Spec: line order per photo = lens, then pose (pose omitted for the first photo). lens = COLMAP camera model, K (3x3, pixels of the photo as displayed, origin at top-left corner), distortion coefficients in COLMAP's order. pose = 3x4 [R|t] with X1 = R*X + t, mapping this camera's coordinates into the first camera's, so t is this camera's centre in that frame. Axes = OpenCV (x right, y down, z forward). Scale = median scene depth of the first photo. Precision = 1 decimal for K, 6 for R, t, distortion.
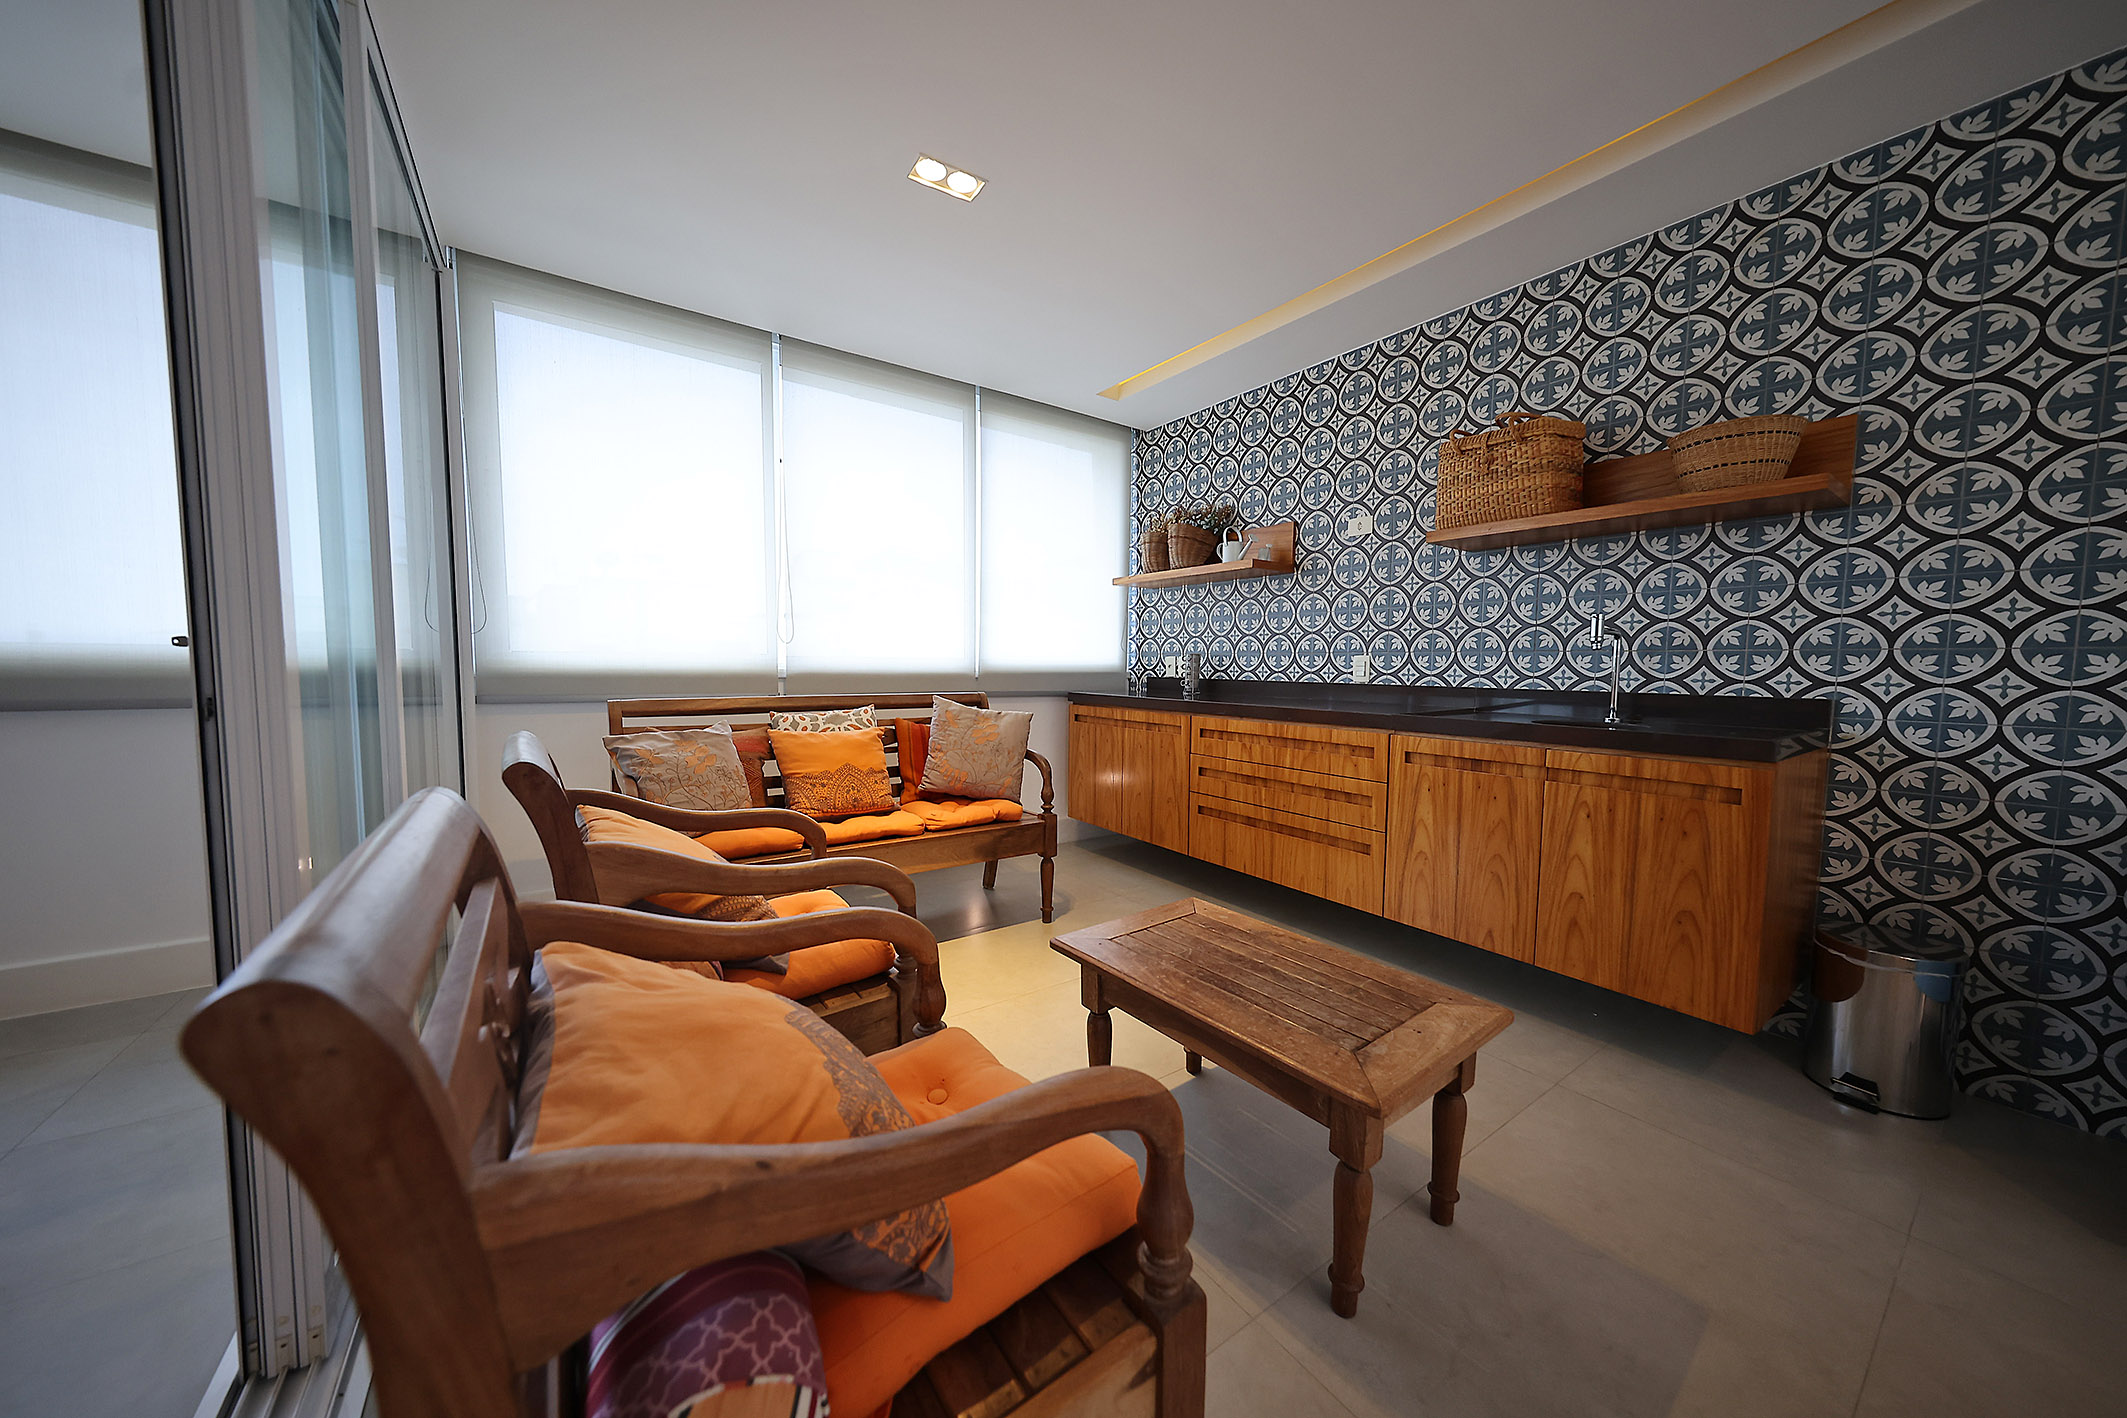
lens RADIAL K [[717.9, 0, 1064.6], [0, 717.9, 711.2], [0, 0, 1]] dist [-0.000573, 0.000162]
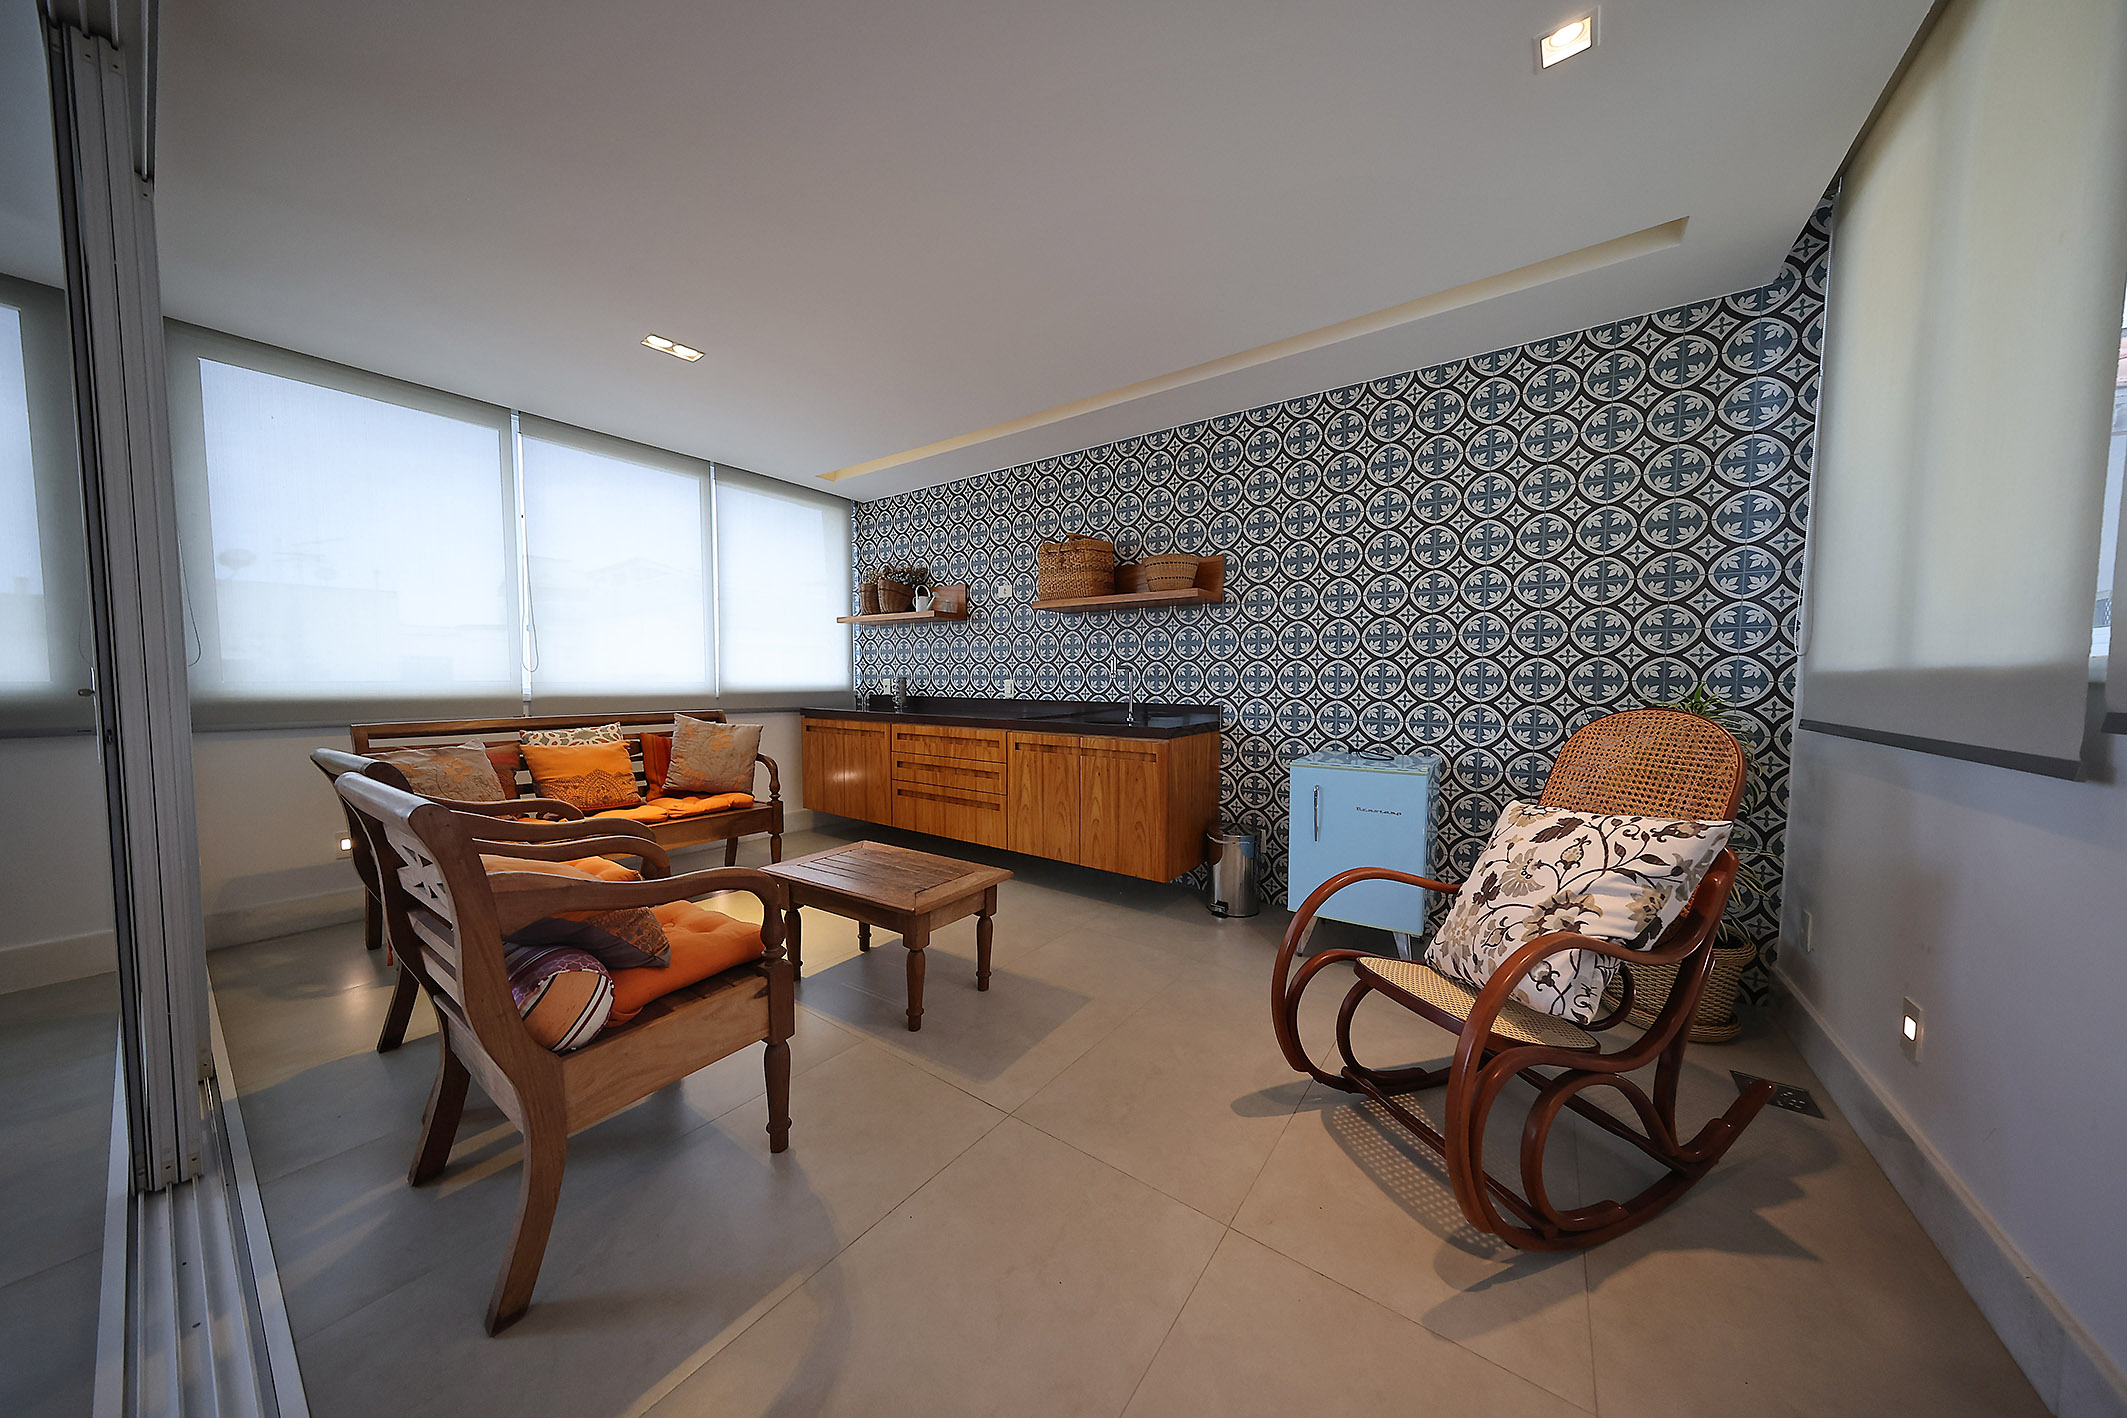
lens RADIAL K [[669.7, 0, 1072.3], [0, 669.7, 715.5], [0, 0, 1]] dist [0.000129, -0.000328]
pose [[0.942941, -0.024111, 0.332085, 0.093008], [0.026762, 0.999636, -0.003411, 0.004272], [-0.331882, 0.012104, 0.943243, -0.374882]]
